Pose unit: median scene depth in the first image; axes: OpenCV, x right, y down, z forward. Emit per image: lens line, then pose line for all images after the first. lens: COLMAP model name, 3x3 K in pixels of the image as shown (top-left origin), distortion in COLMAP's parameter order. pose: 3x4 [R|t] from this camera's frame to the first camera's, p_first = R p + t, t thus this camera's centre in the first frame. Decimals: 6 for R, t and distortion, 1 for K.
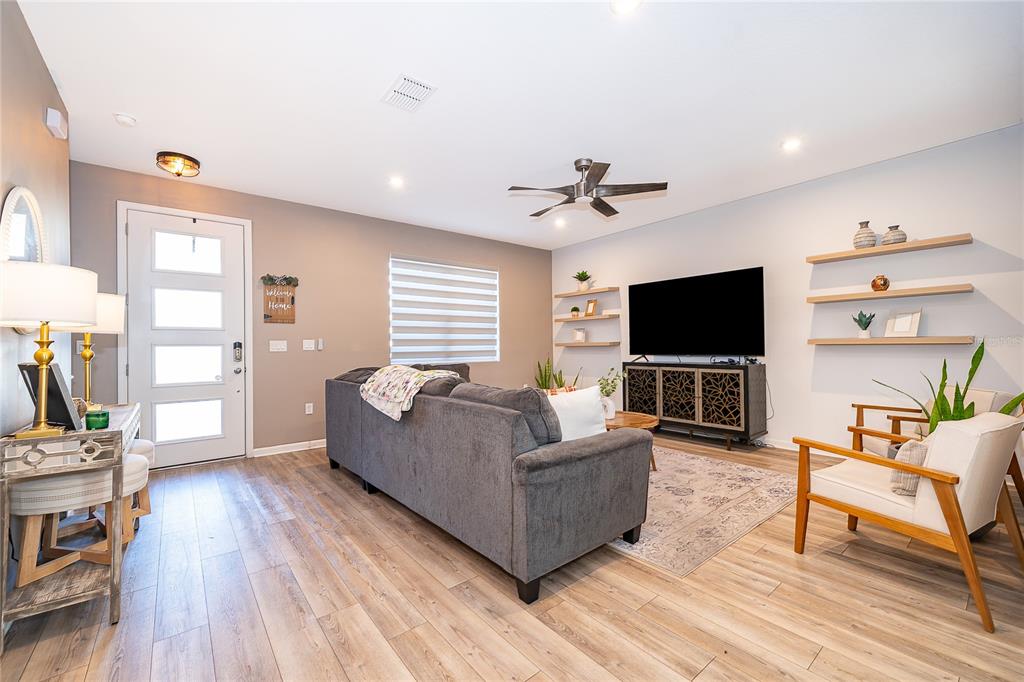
lens RADIAL K [[416.7, 0, 494.4], [0, 416.7, 339.8], [0, 0, 1]] dist [-0.000191, 0.000300]
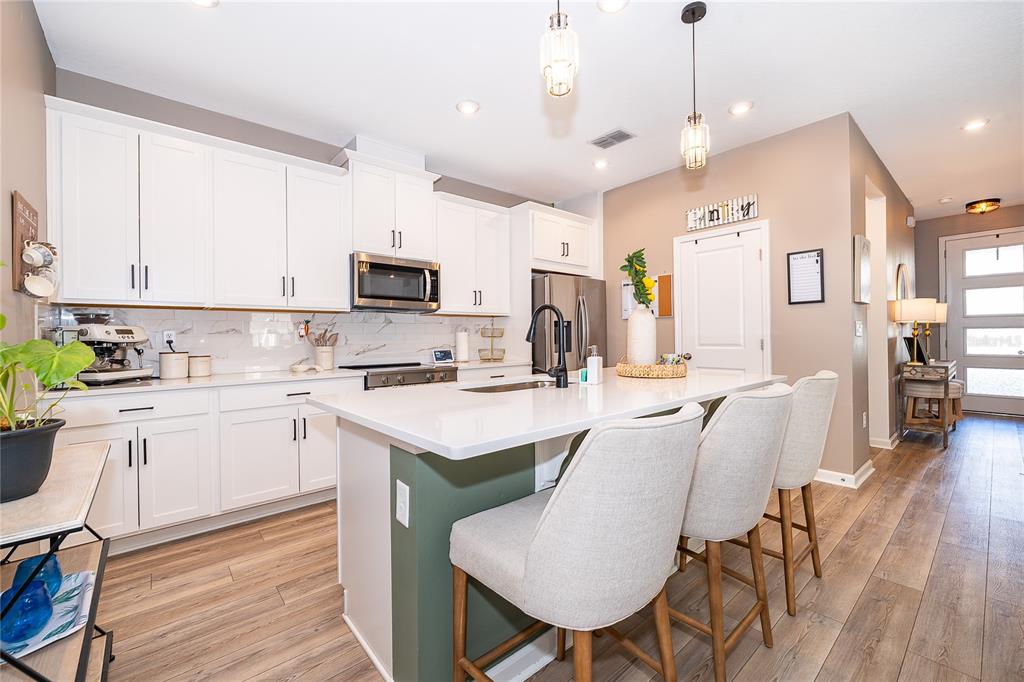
lens RADIAL K [[416.7, 0, 527.5], [0, 416.7, 338.7], [0, 0, 1]] dist [-0.000191, 0.000300]
pose [[0.072542, 0.016604, -0.997227, 0.512093], [0.027540, 0.999447, 0.018644, -0.017697], [0.996985, -0.028816, 0.072045, -0.615497]]
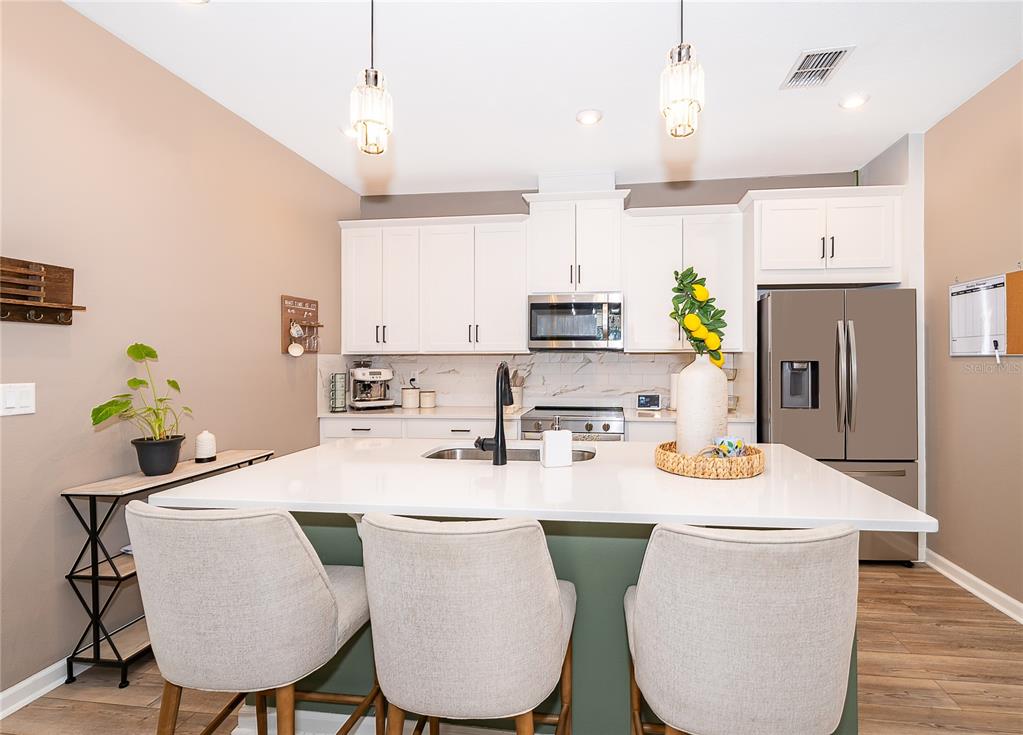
lens RADIAL K [[503.5, 0, 552.6], [0, 503.5, 359.5], [0, 0, 1]] dist [0.001650, -0.000936]
pose [[-0.704000, 0.012747, -0.710085, 0.354425], [0.022366, 0.999741, -0.004228, -0.046927], [0.709847, -0.018859, -0.704103, -0.189679]]
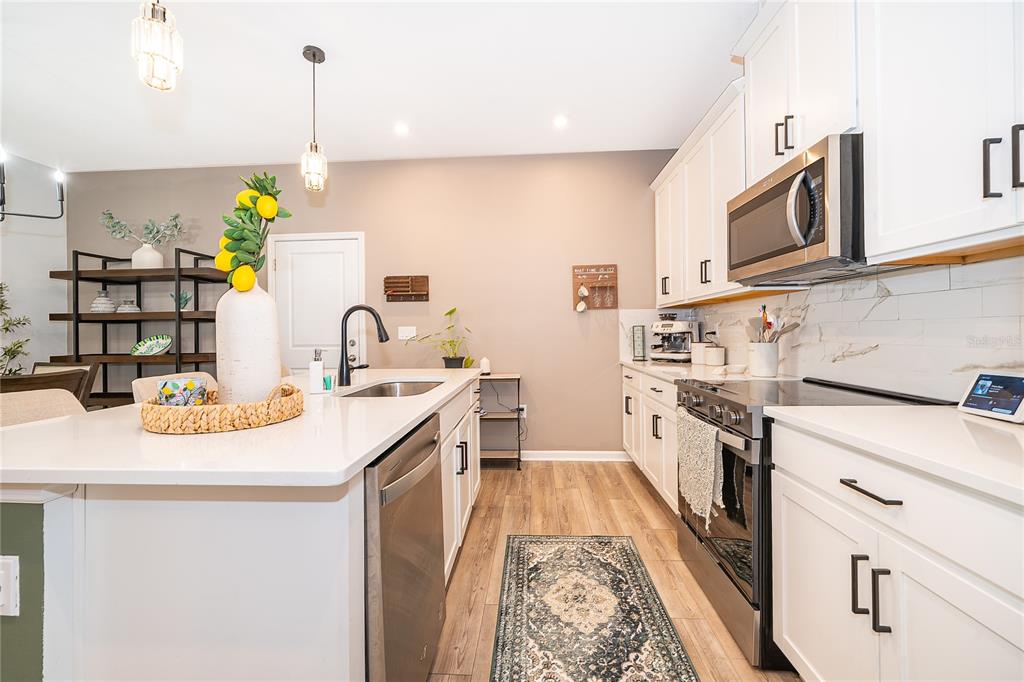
lens RADIAL K [[416.7, 0, 514.0], [0, 416.7, 334.2], [0, 0, 1]] dist [-0.000191, 0.000300]
pose [[-0.749606, 0.018201, 0.661634, -0.406283], [0.008195, 0.999800, -0.018220, -0.003164], [-0.661833, -0.008236, -0.749606, -0.320170]]
